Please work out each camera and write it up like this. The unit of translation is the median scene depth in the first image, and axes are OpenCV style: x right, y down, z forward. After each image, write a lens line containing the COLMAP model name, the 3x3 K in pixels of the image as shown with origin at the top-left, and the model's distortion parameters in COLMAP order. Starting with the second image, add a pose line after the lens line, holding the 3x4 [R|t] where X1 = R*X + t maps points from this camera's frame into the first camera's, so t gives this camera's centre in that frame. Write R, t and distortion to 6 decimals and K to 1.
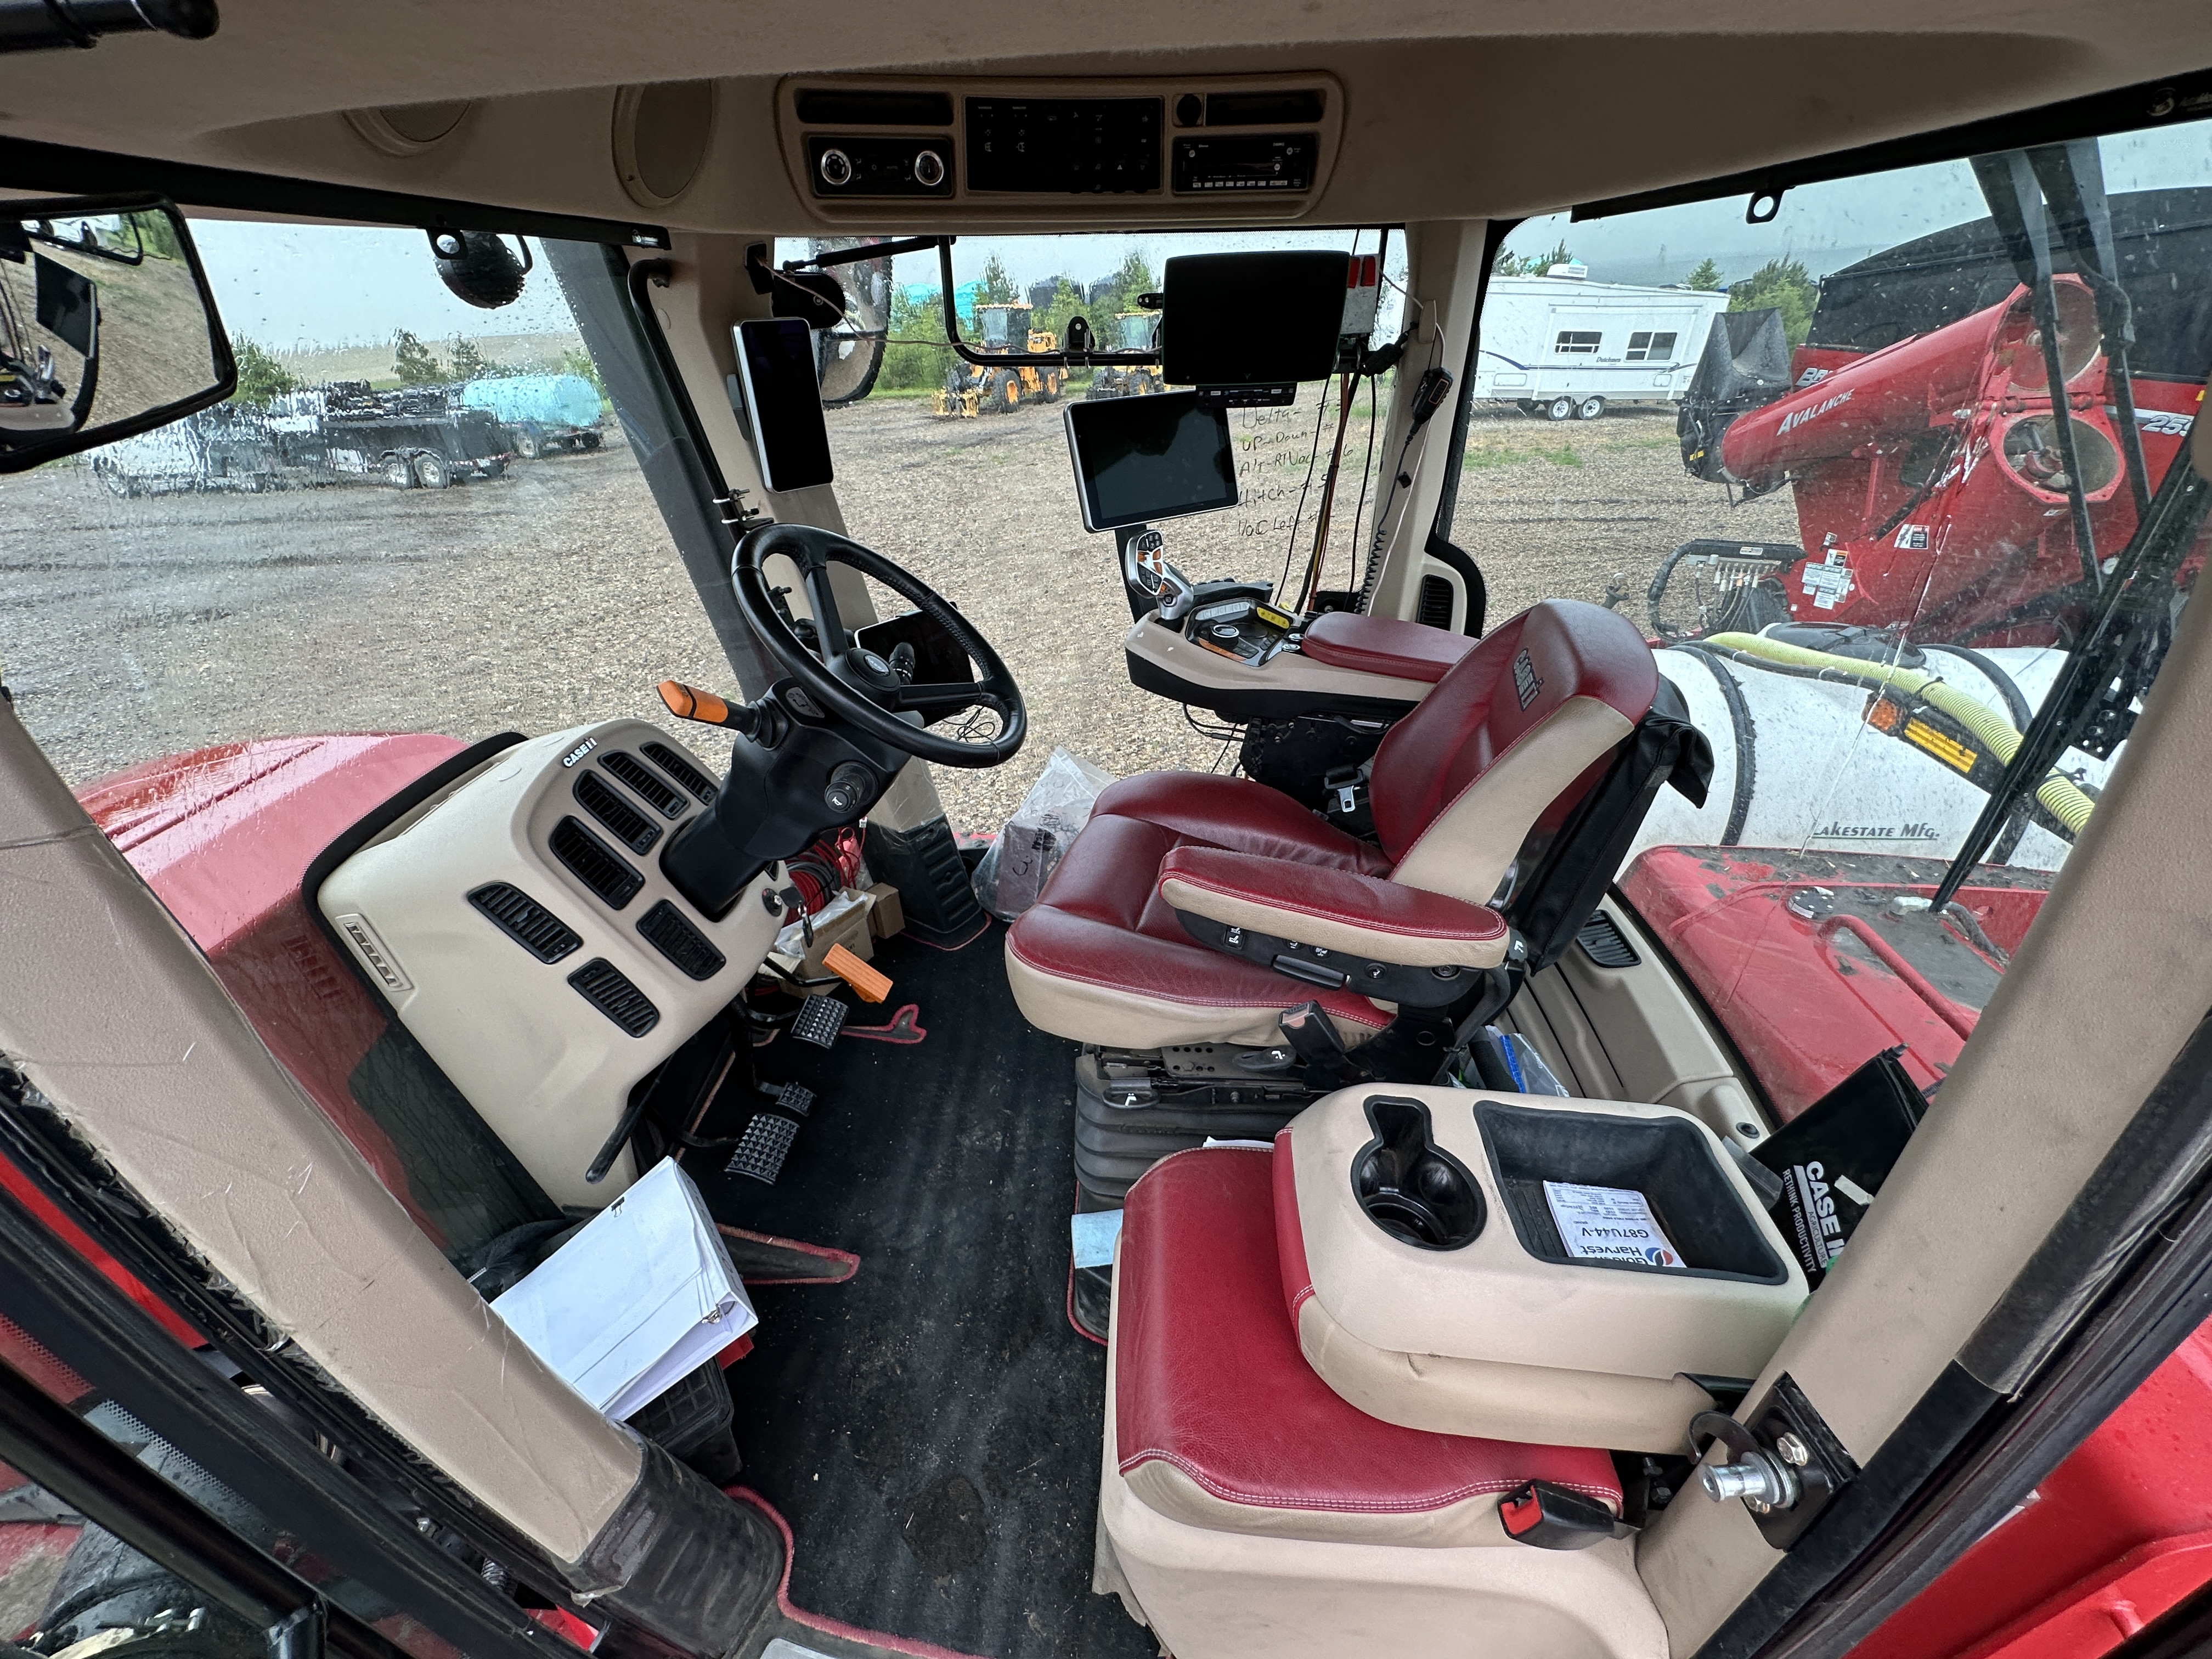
lens RADIAL K [[867.1, 0, 1115.4], [0, 867.1, 824.2], [0, 0, 1]] dist [-0.002288, 0.000017]
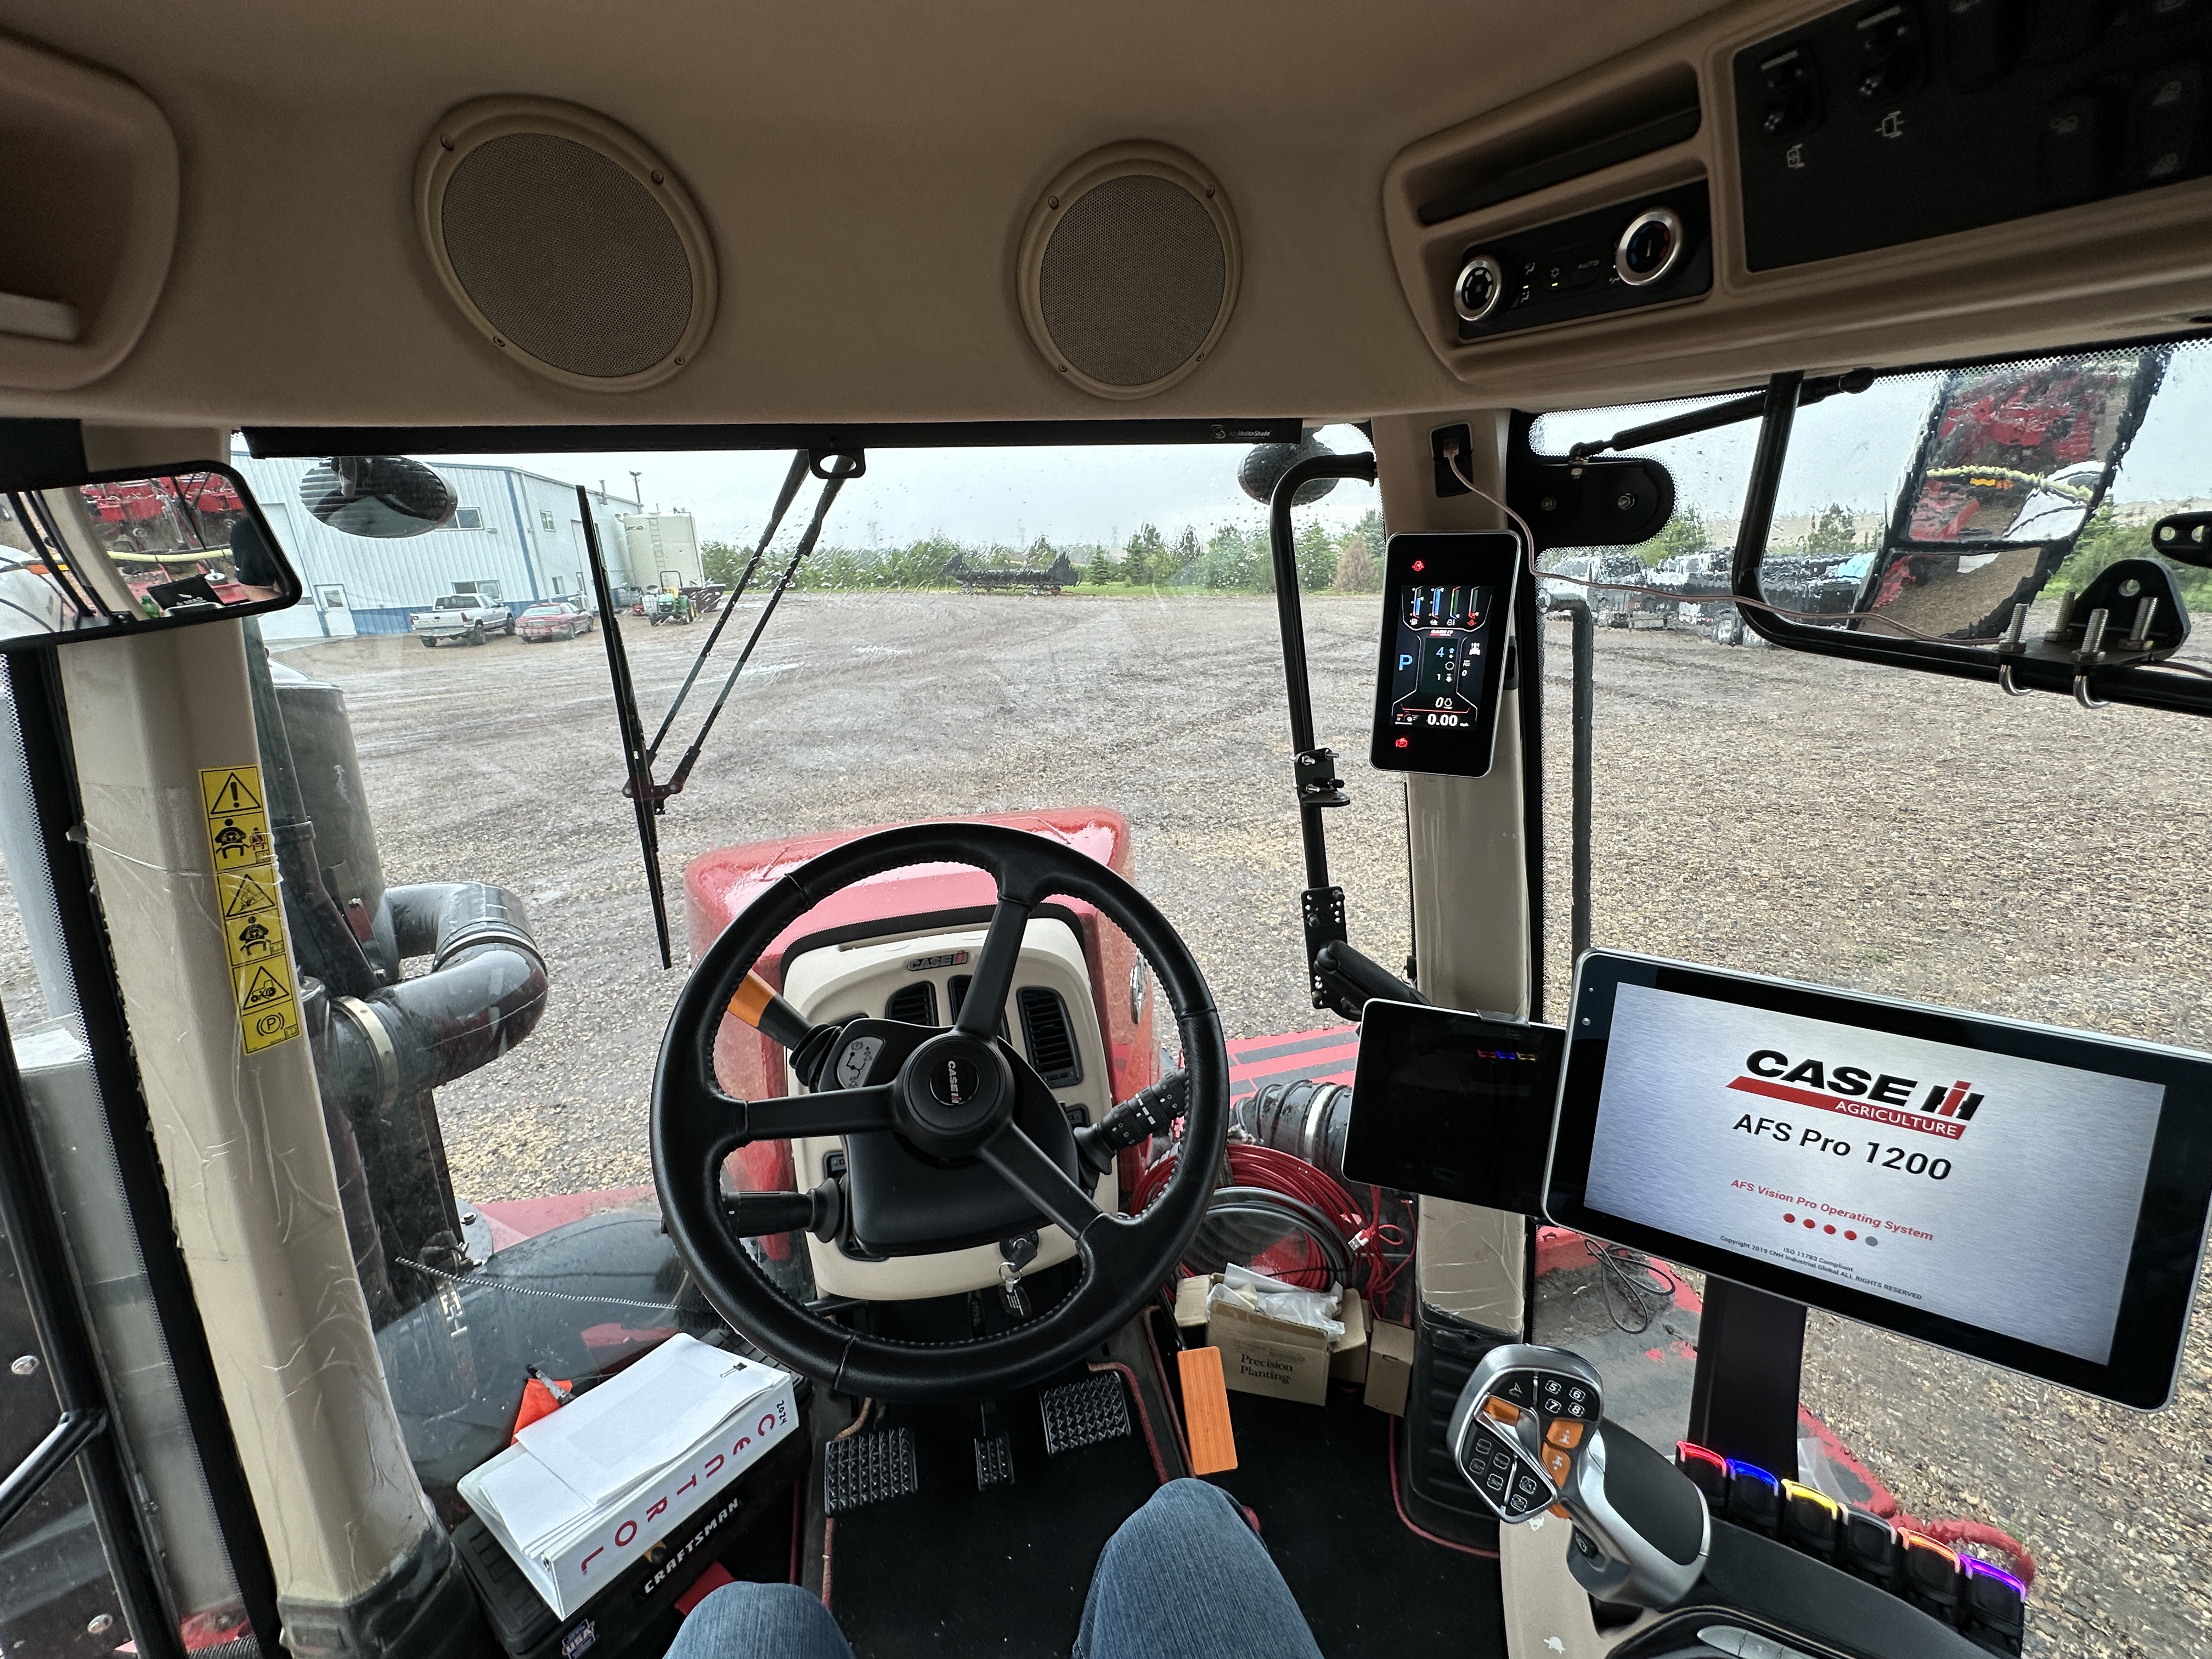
lens RADIAL K [[892.5, 0, 1103.1], [0, 892.5, 835.3], [0, 0, 1]] dist [-0.001198, 0.000636]
pose [[0.287430, 0.336404, -0.896781, 0.032848], [-0.475378, 0.862935, 0.171342, -0.062997], [0.831504, 0.377061, 0.407952, 0.099471]]
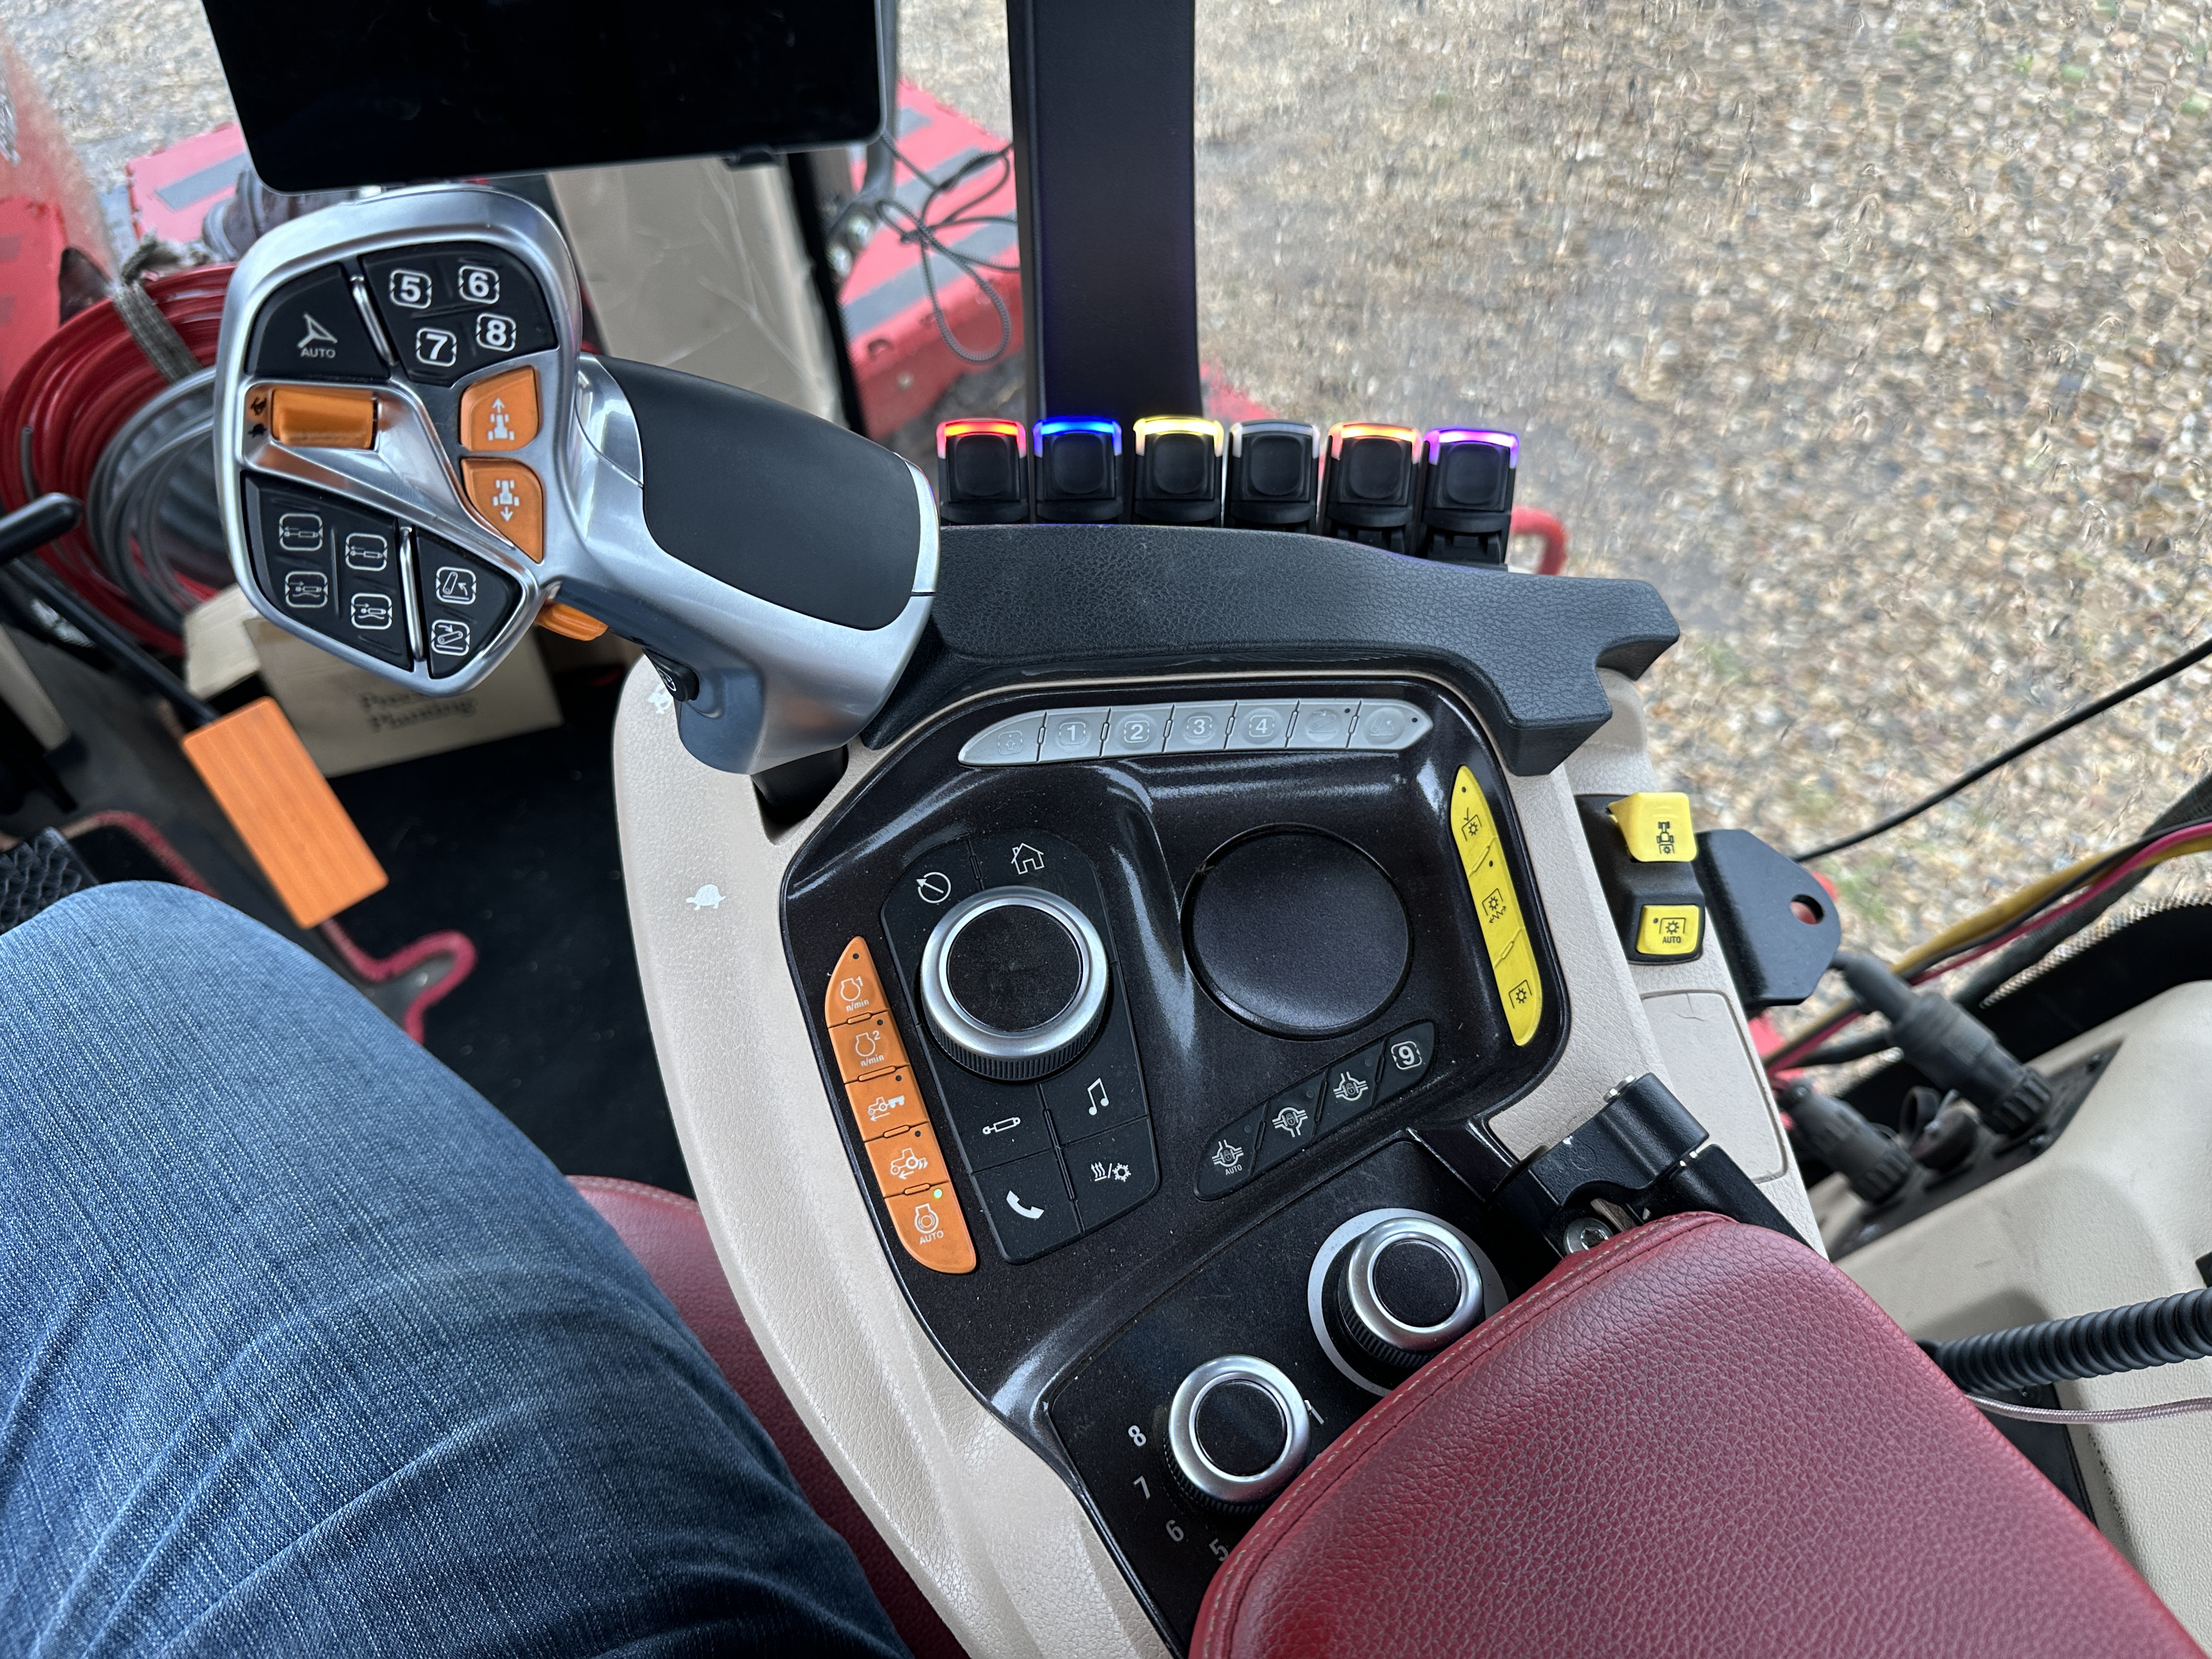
lens RADIAL K [[1570.9, 0, 1094.5], [0, 1570.9, 850.1], [0, 0, 1]] dist [0.052238, -0.082363]
pose [[0.745642, 0.576241, -0.334611, 0.029588], [-0.388847, 0.784072, 0.483765, -0.049363], [0.541124, -0.230604, 0.808707, 0.136358]]
